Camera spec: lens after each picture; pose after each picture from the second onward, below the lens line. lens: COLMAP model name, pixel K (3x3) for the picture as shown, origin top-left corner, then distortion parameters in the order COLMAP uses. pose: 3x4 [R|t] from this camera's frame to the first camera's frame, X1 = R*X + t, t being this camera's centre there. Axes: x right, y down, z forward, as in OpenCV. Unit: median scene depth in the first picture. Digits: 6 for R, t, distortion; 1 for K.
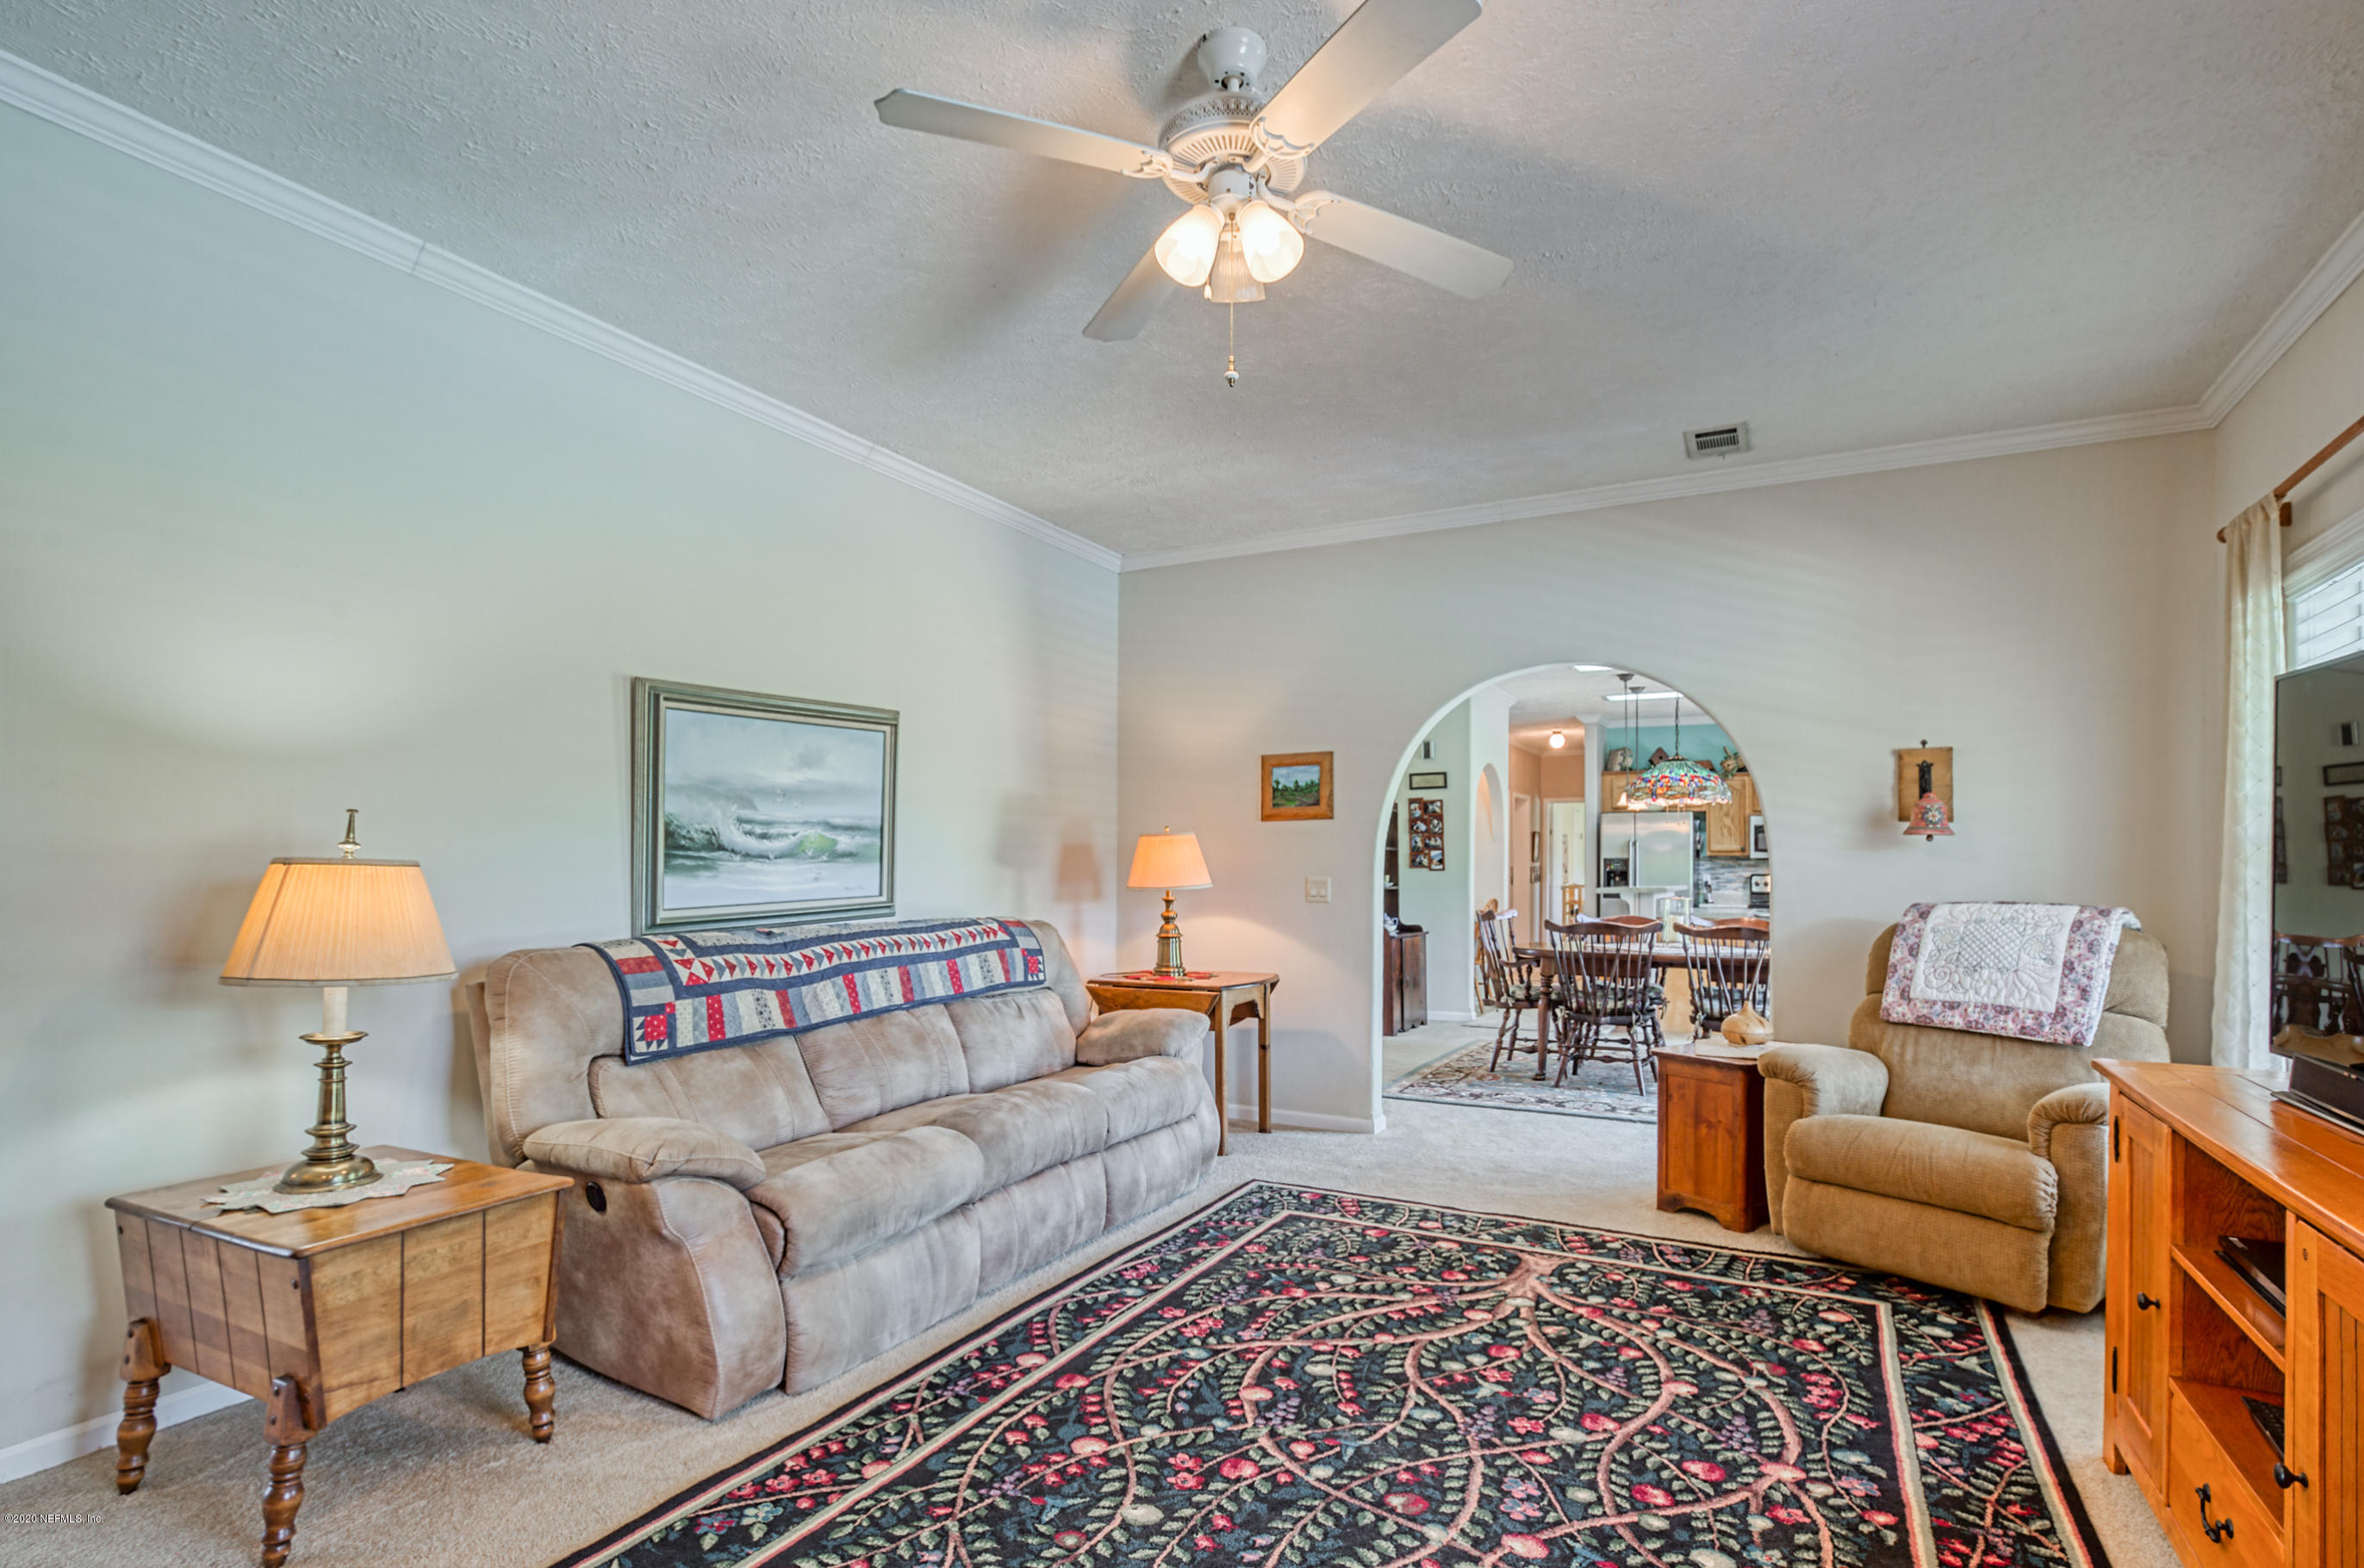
lens RADIAL K [[1114.0, 0, 1273.4], [0, 1114.0, 869.8], [0, 0, 1]] dist [-0.017808, 0.000143]
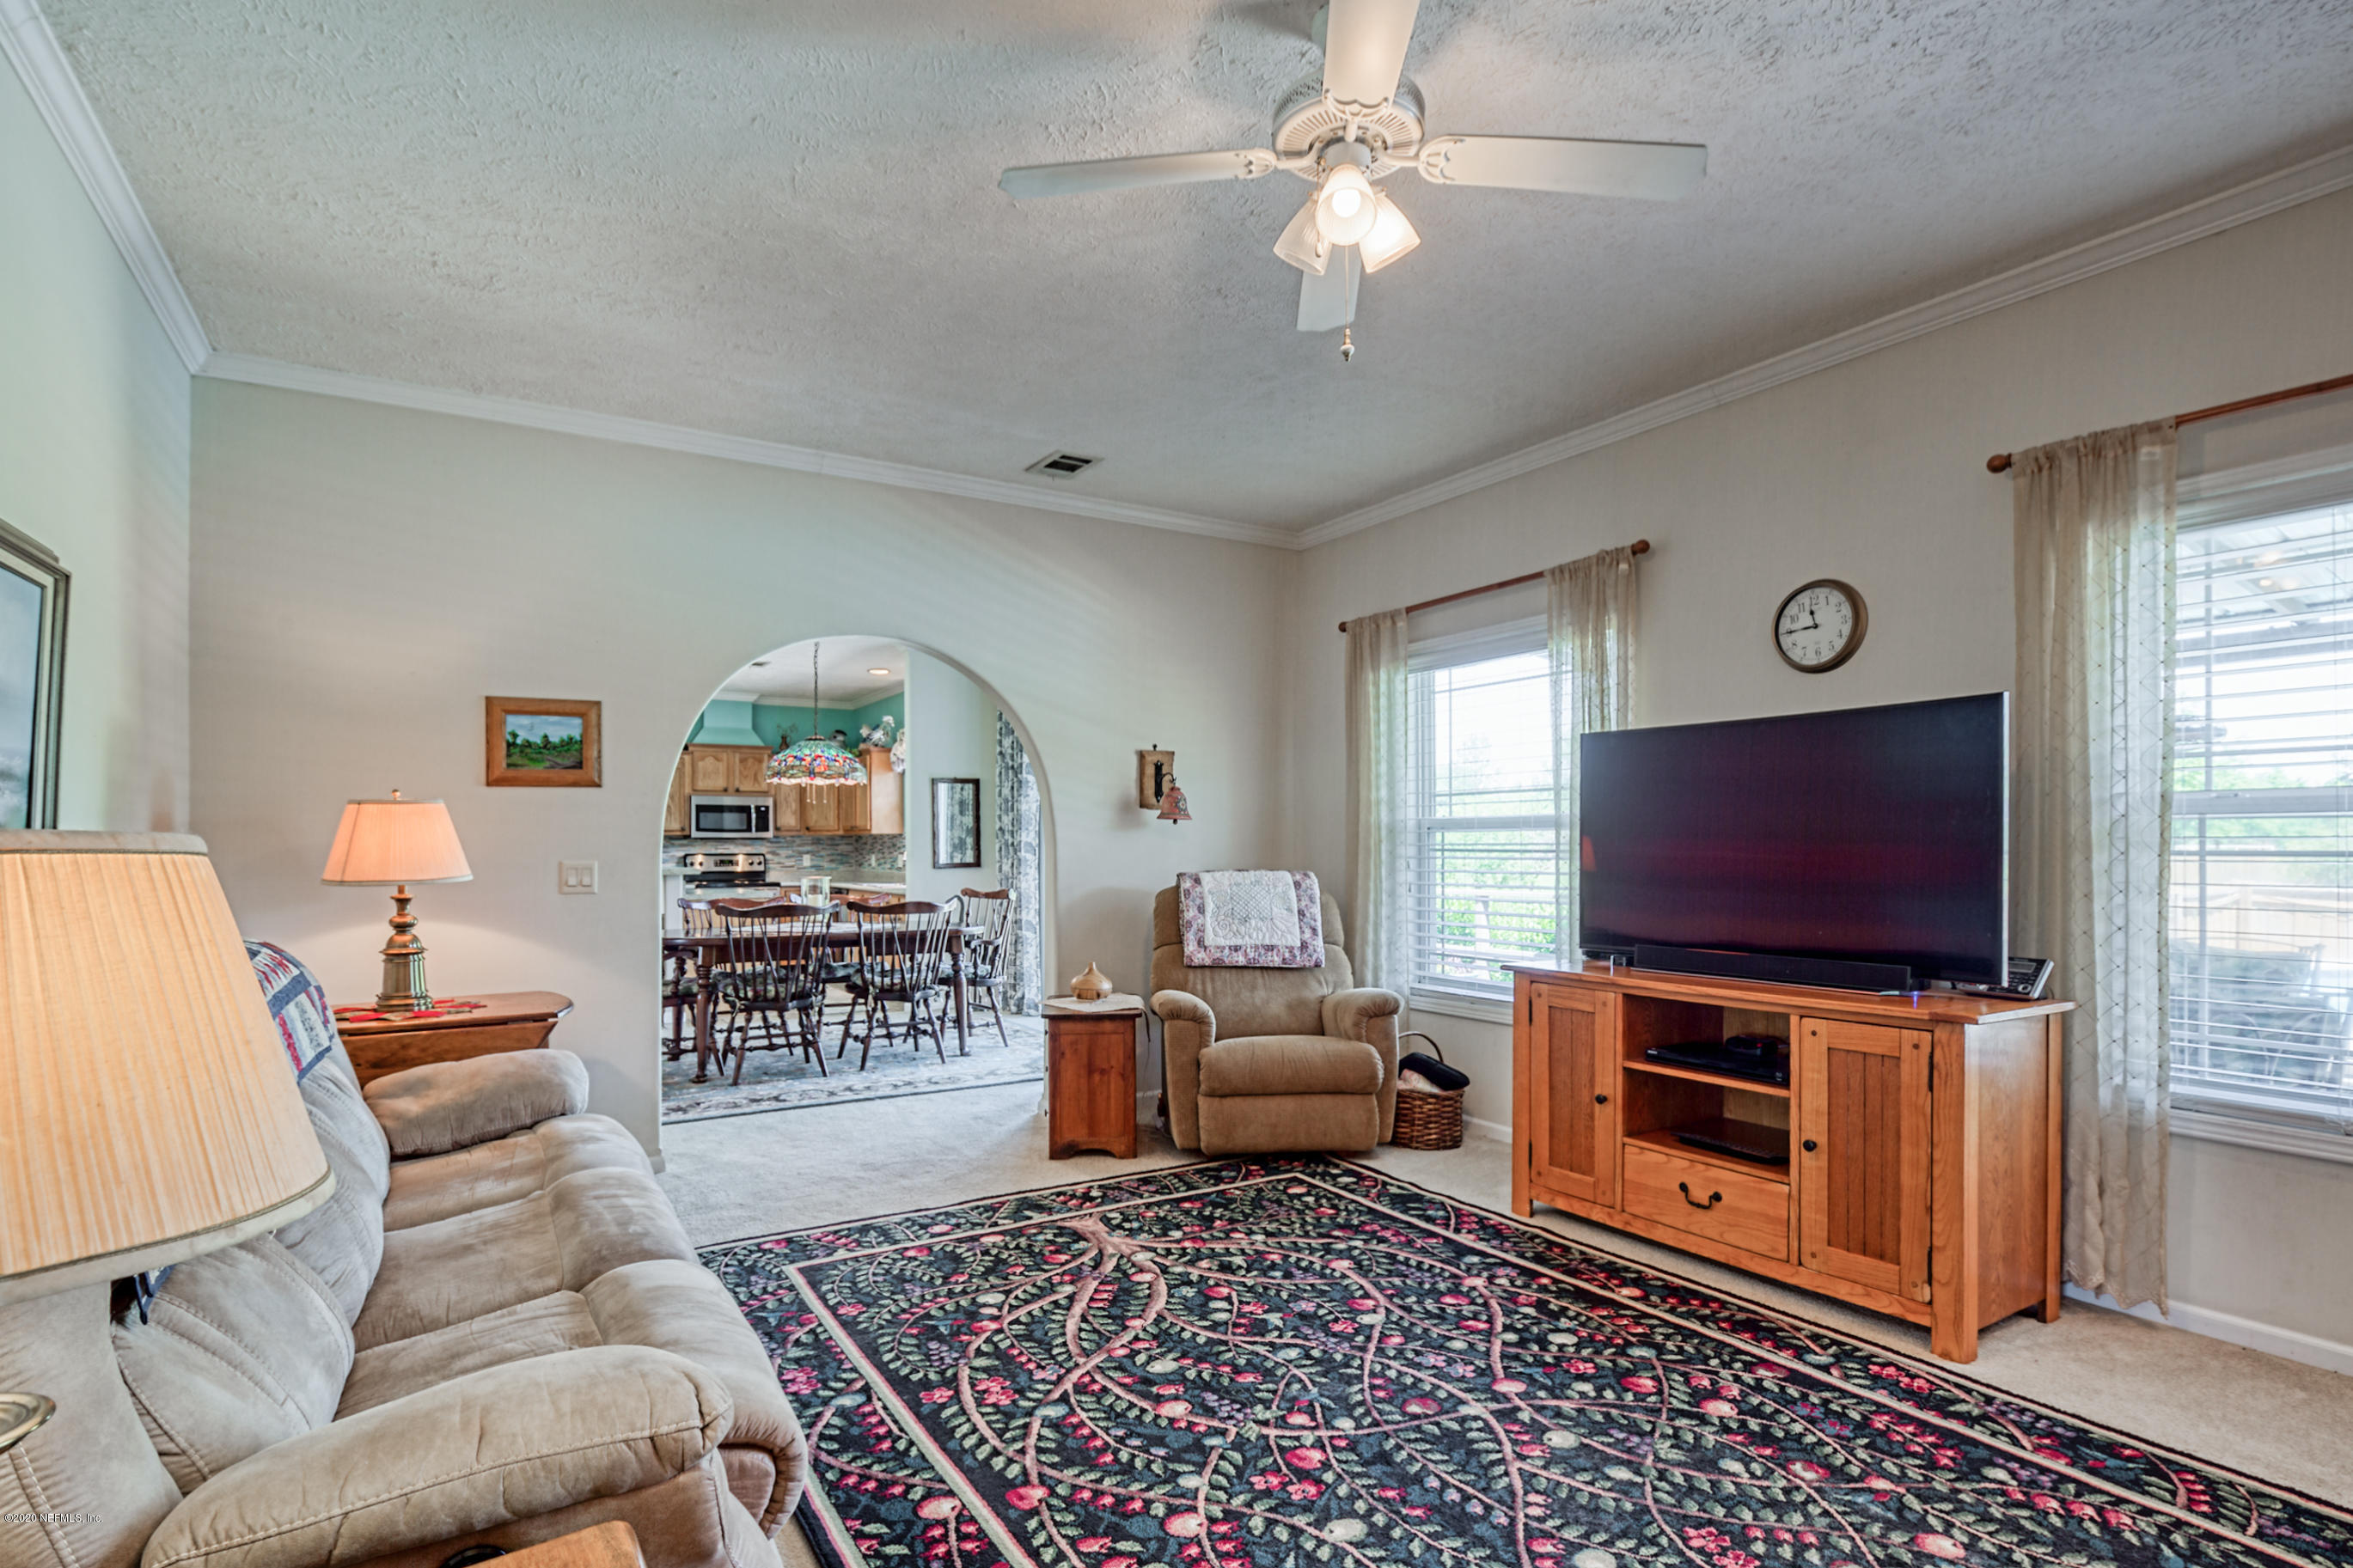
lens RADIAL K [[1135.7, 0, 1117.0], [0, 1135.7, 852.2], [0, 0, 1]] dist [-0.007376, 0.000042]
pose [[0.552461, -0.009858, 0.833480, -0.654246], [0.007766, 0.999948, 0.006679, -0.003338], [-0.833502, 0.002783, 0.552509, 0.399054]]
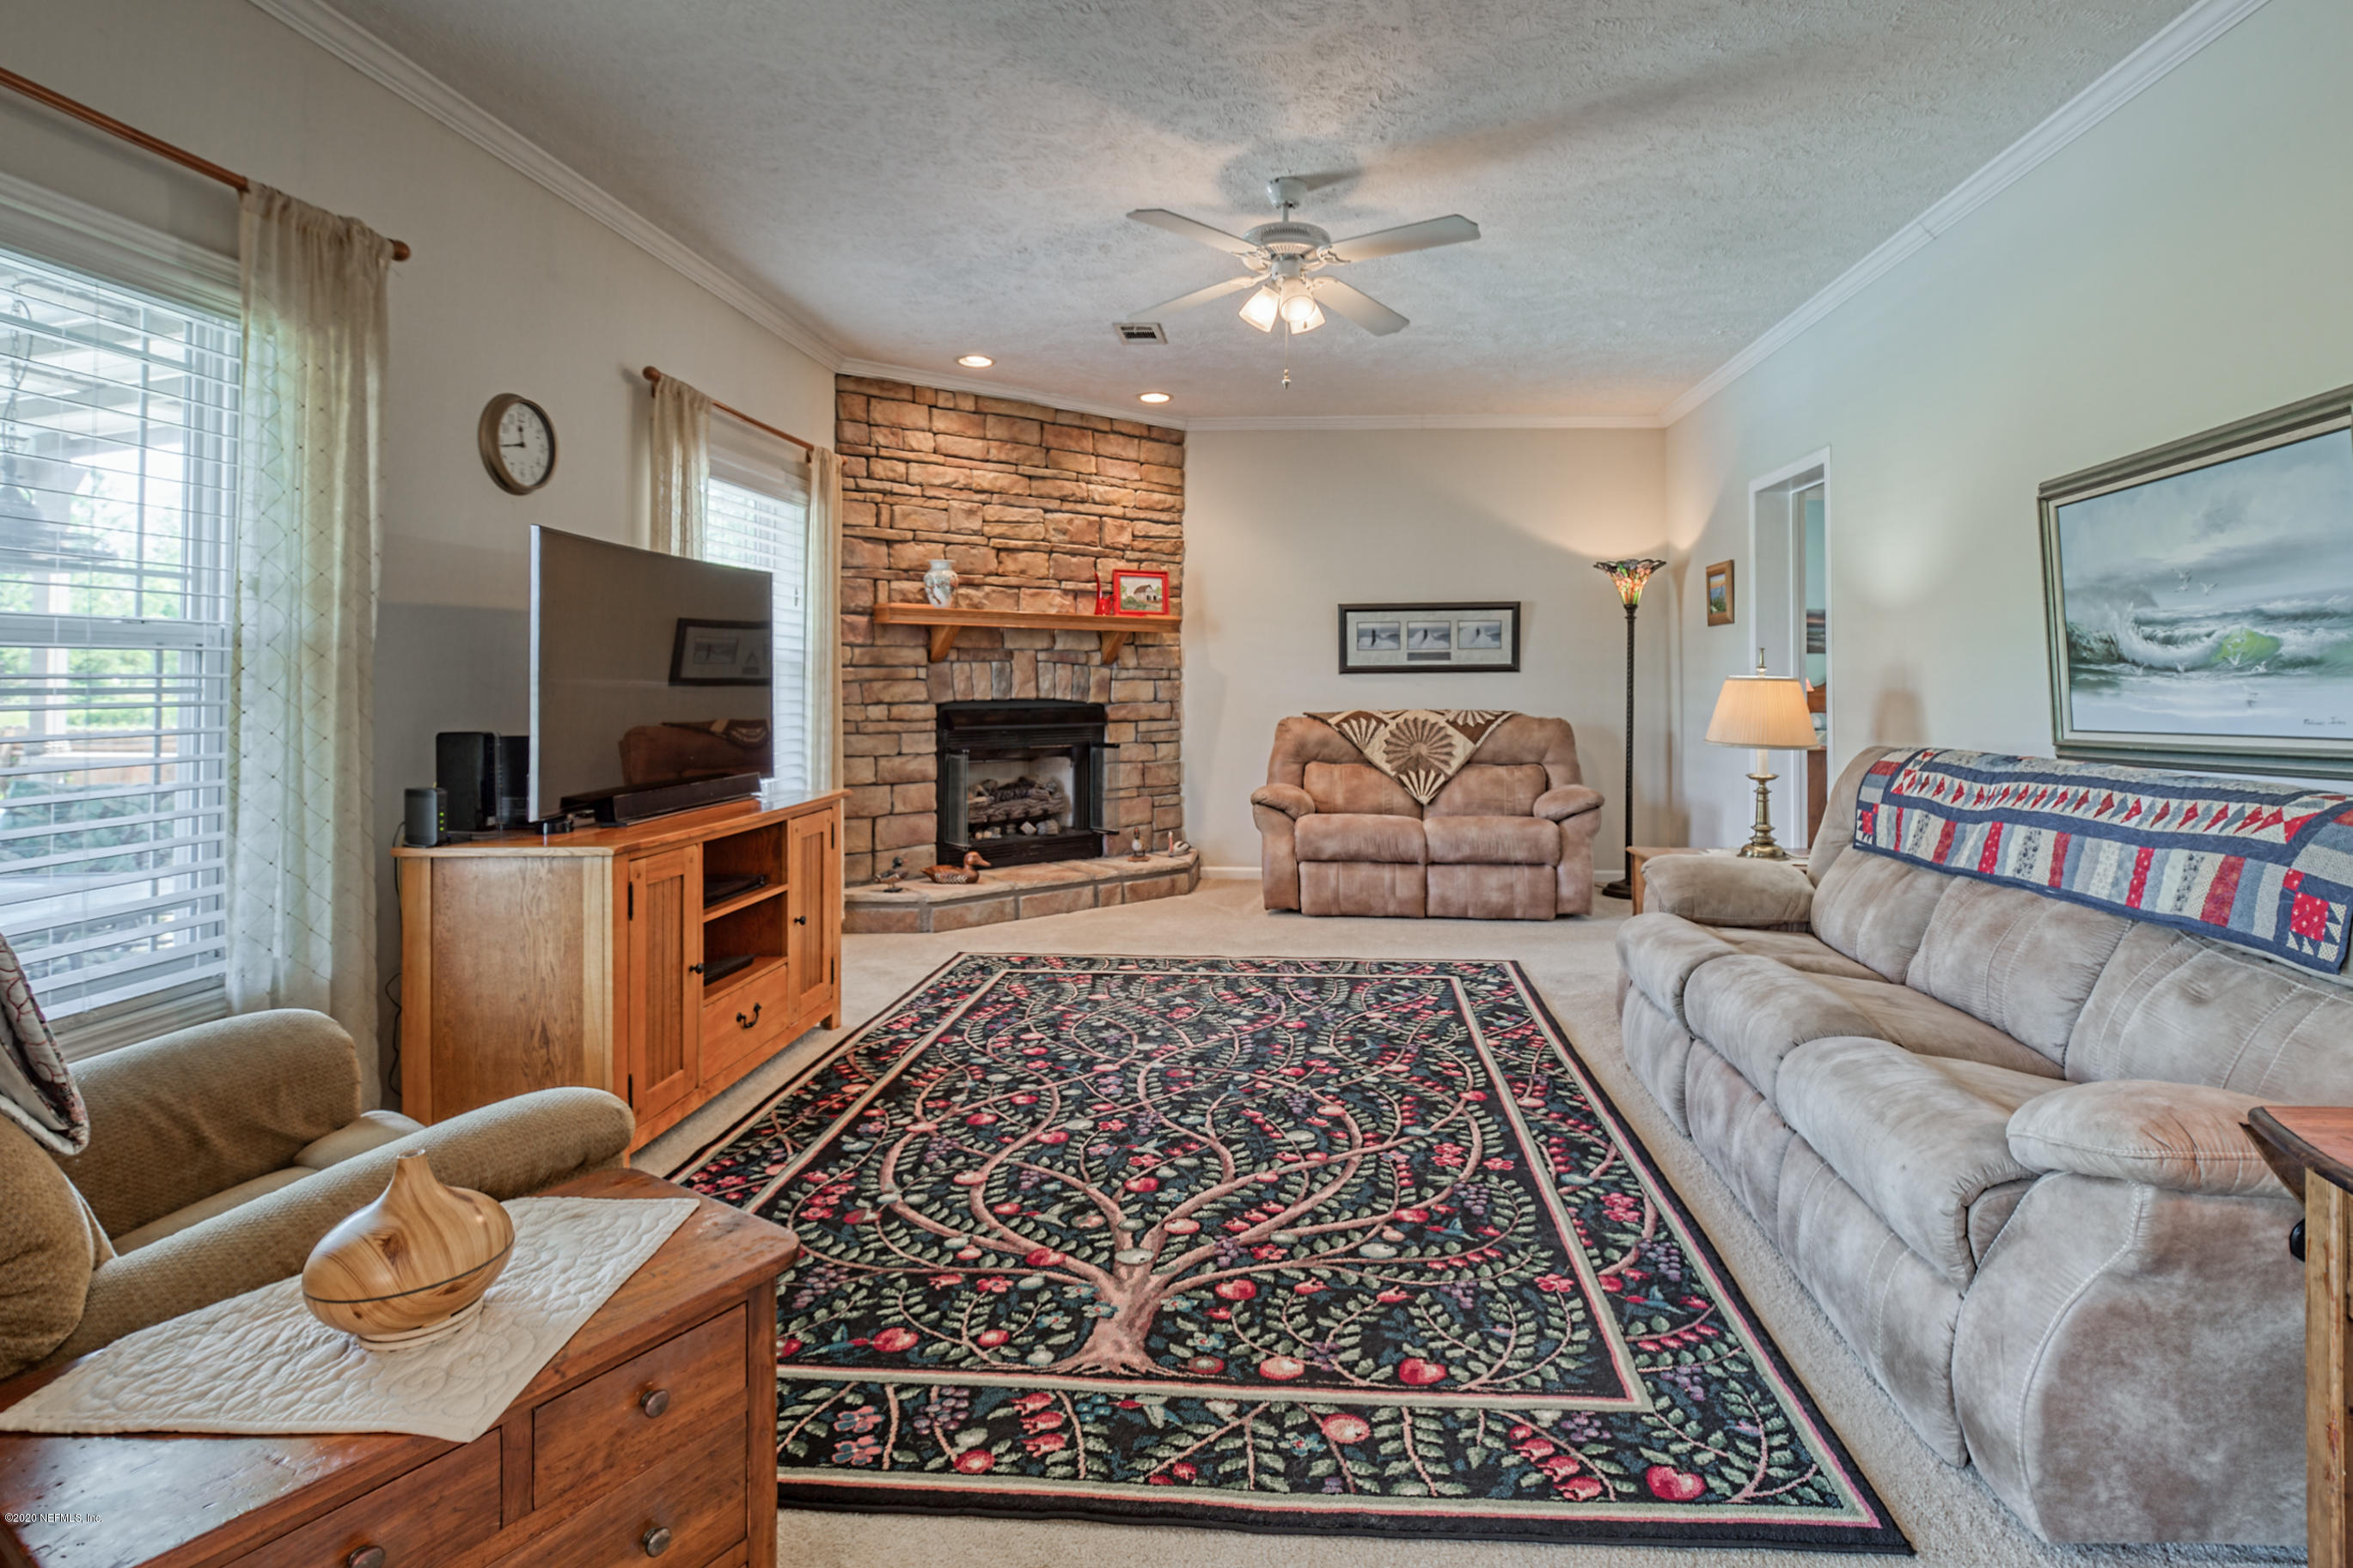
lens RADIAL K [[1104.4, 0, 1281.5], [0, 1104.4, 649.7], [0, 0, 1]] dist [0.002369, 0.000036]
pose [[-0.914301, -0.014322, -0.404782, 0.417170], [-0.005710, 0.999731, -0.022474, -0.005524], [0.404995, -0.018237, -0.914137, 1.641772]]
